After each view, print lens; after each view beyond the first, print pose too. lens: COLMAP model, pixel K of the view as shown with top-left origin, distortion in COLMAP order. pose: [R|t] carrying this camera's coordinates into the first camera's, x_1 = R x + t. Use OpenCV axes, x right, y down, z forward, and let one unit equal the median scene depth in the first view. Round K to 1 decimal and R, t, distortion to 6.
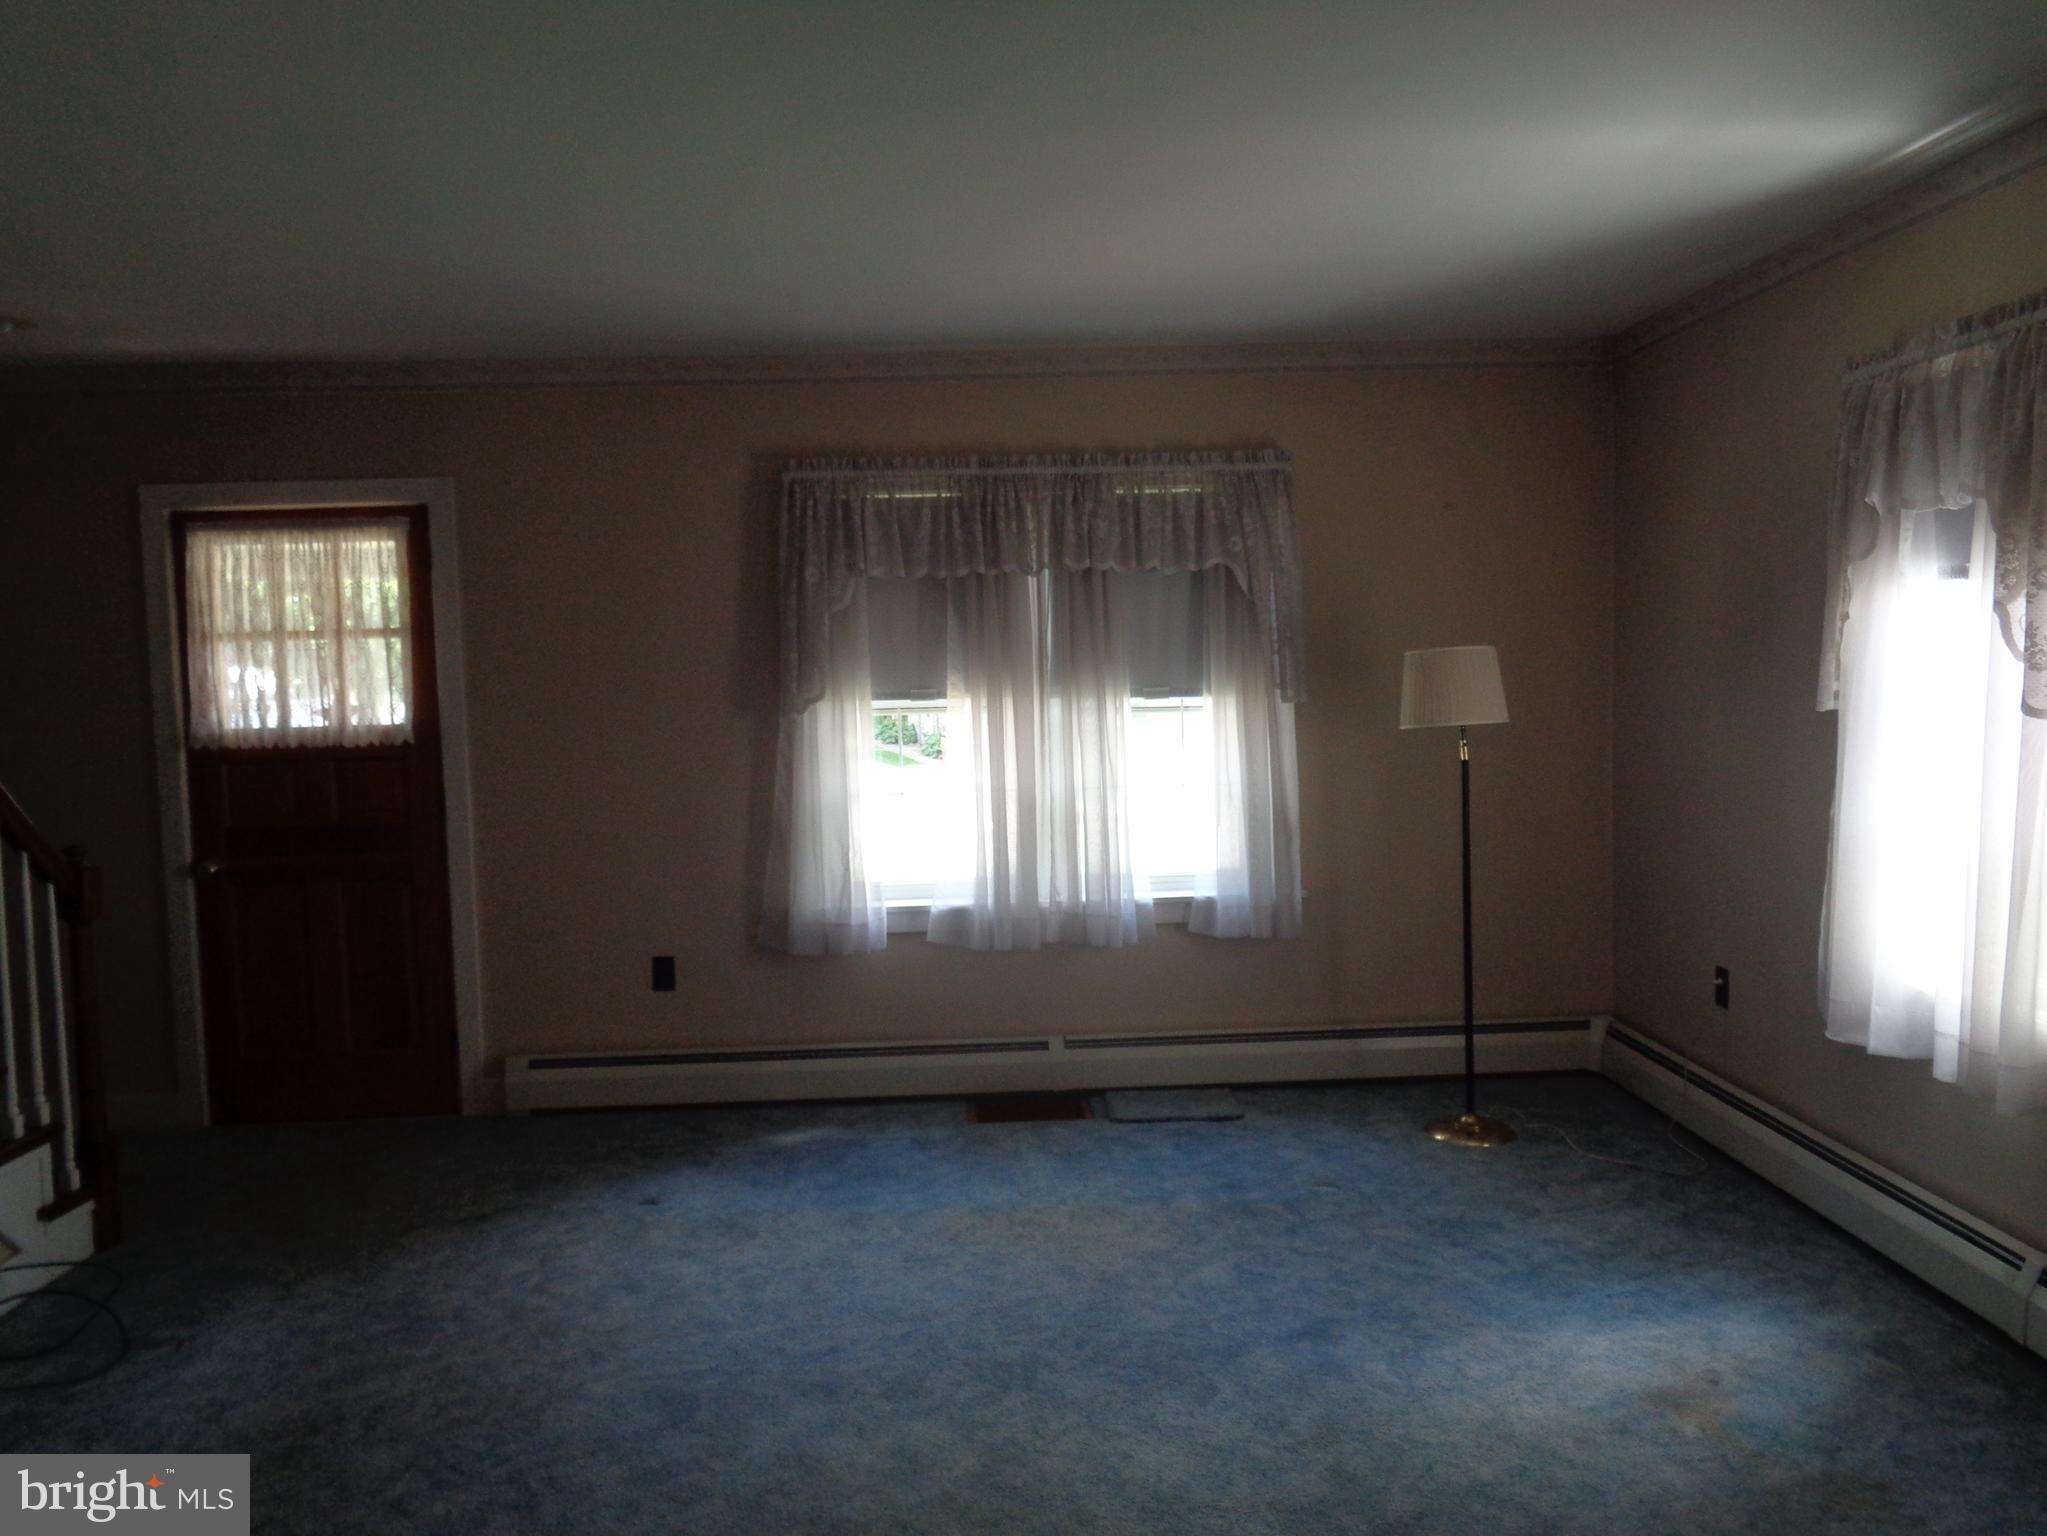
lens RADIAL K [[1522.5, 0, 1017.7], [0, 1522.5, 775.6], [0, 0, 1]] dist [0.012804, 0.000138]
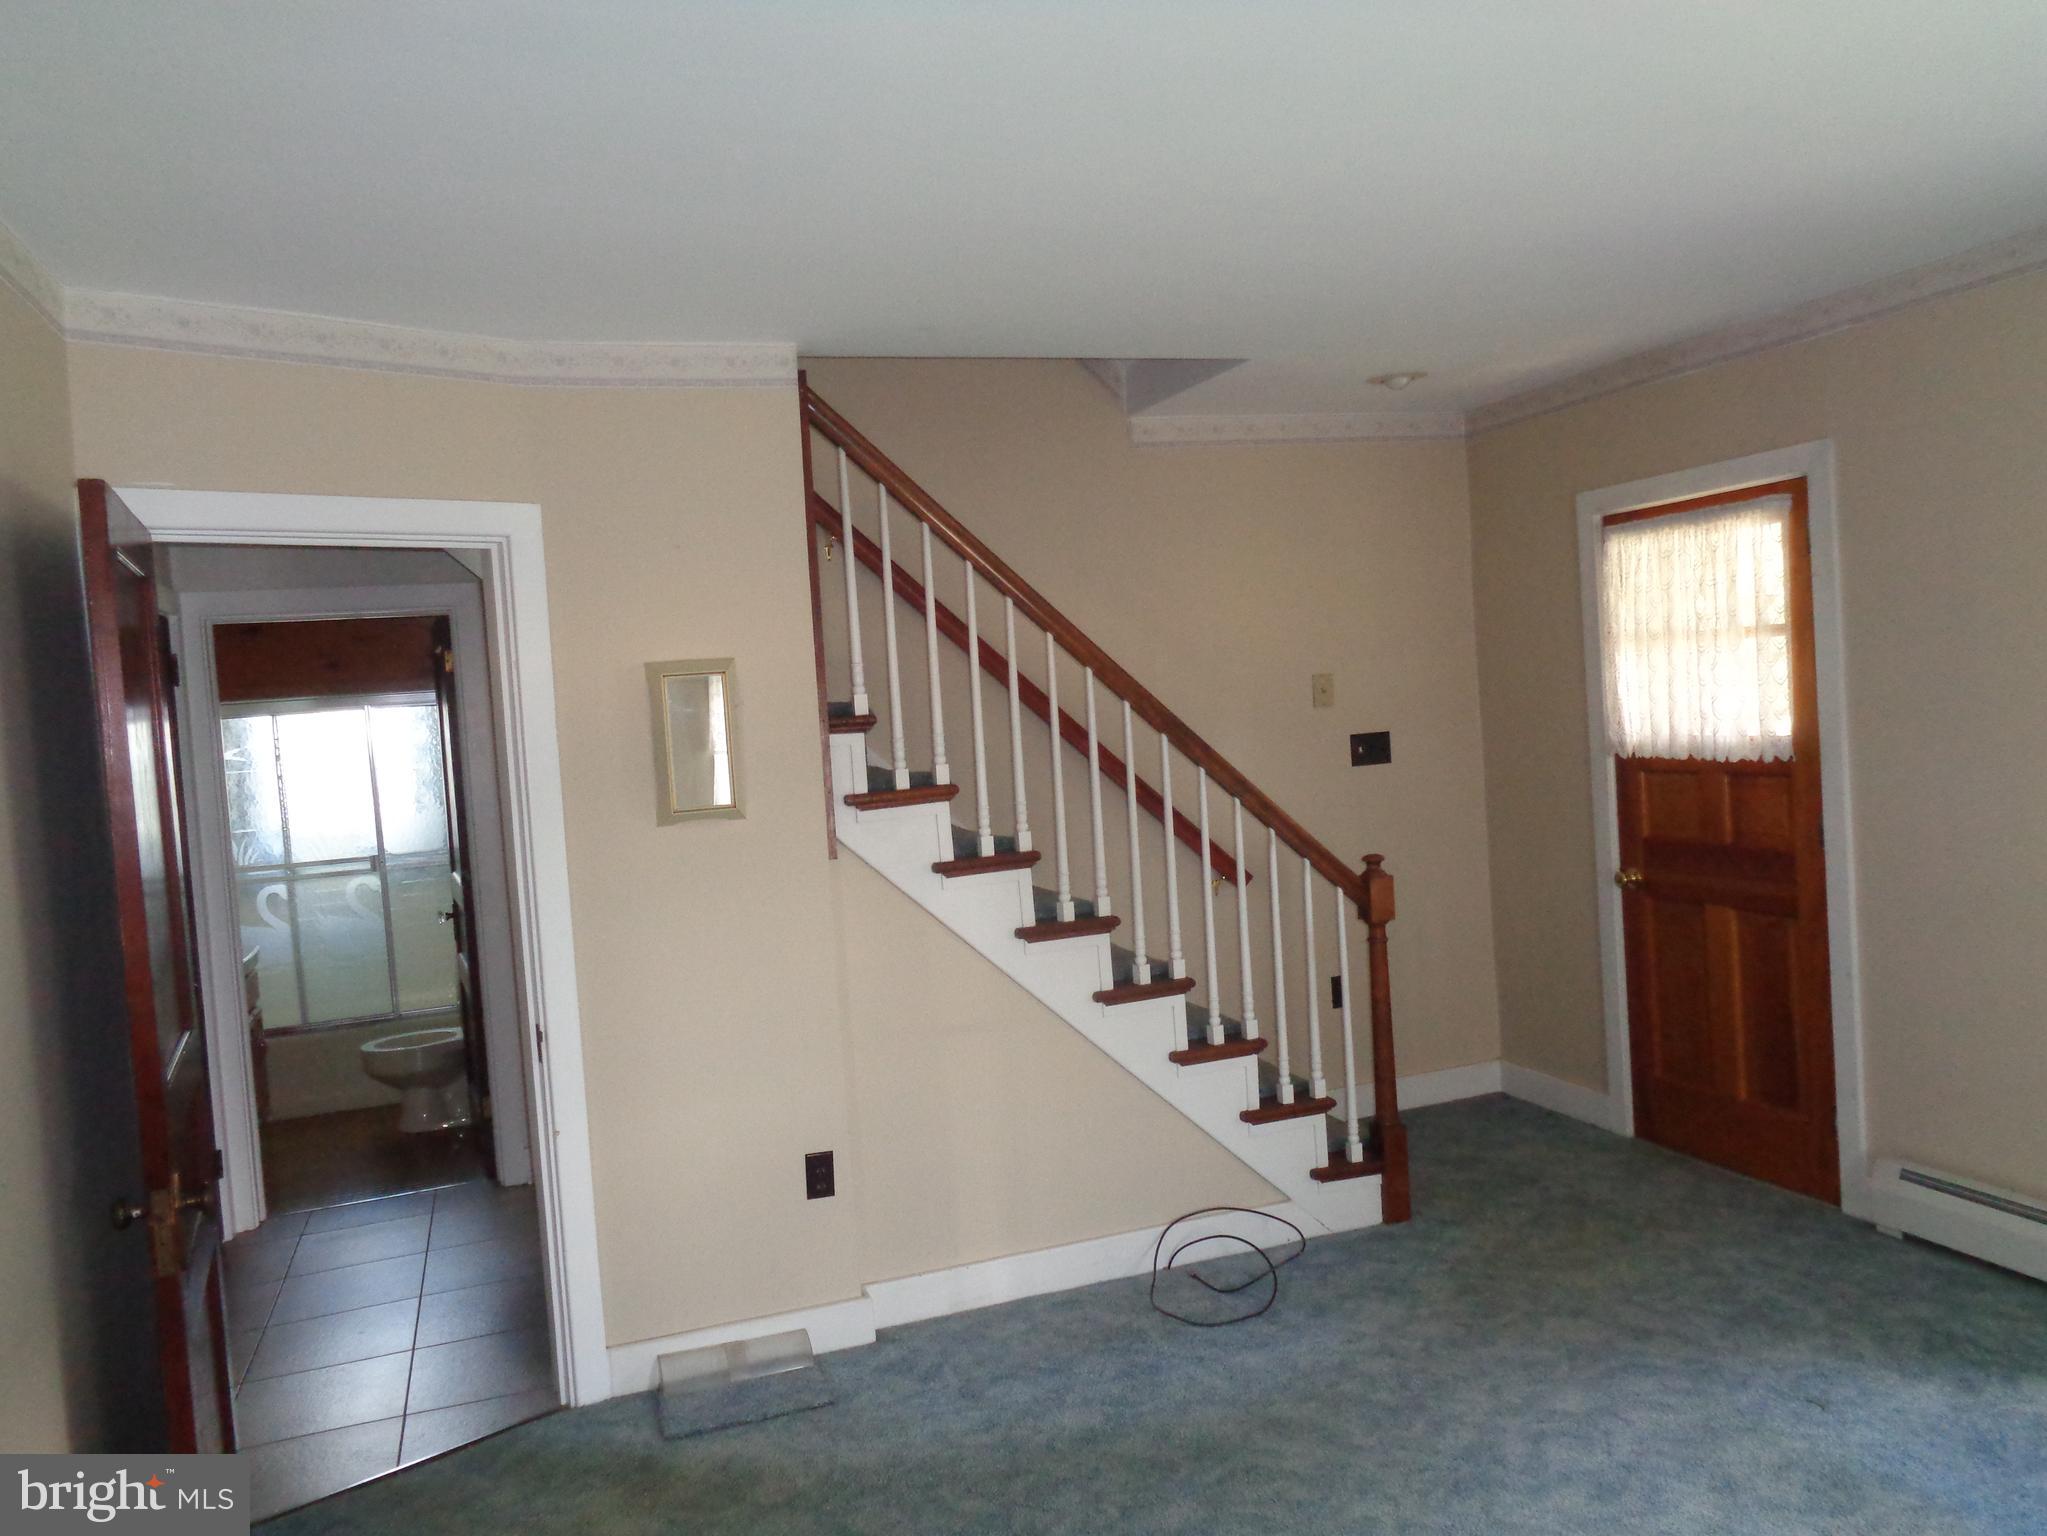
lens RADIAL K [[1522.5, 0, 1025.3], [0, 1522.5, 771.1], [0, 0, 1]] dist [0.012804, 0.000138]
pose [[0.320536, 0.050259, -0.945902, 0.335251], [-0.008988, 0.998708, 0.050020, -0.065886], [0.947194, -0.007532, 0.320574, 0.401532]]
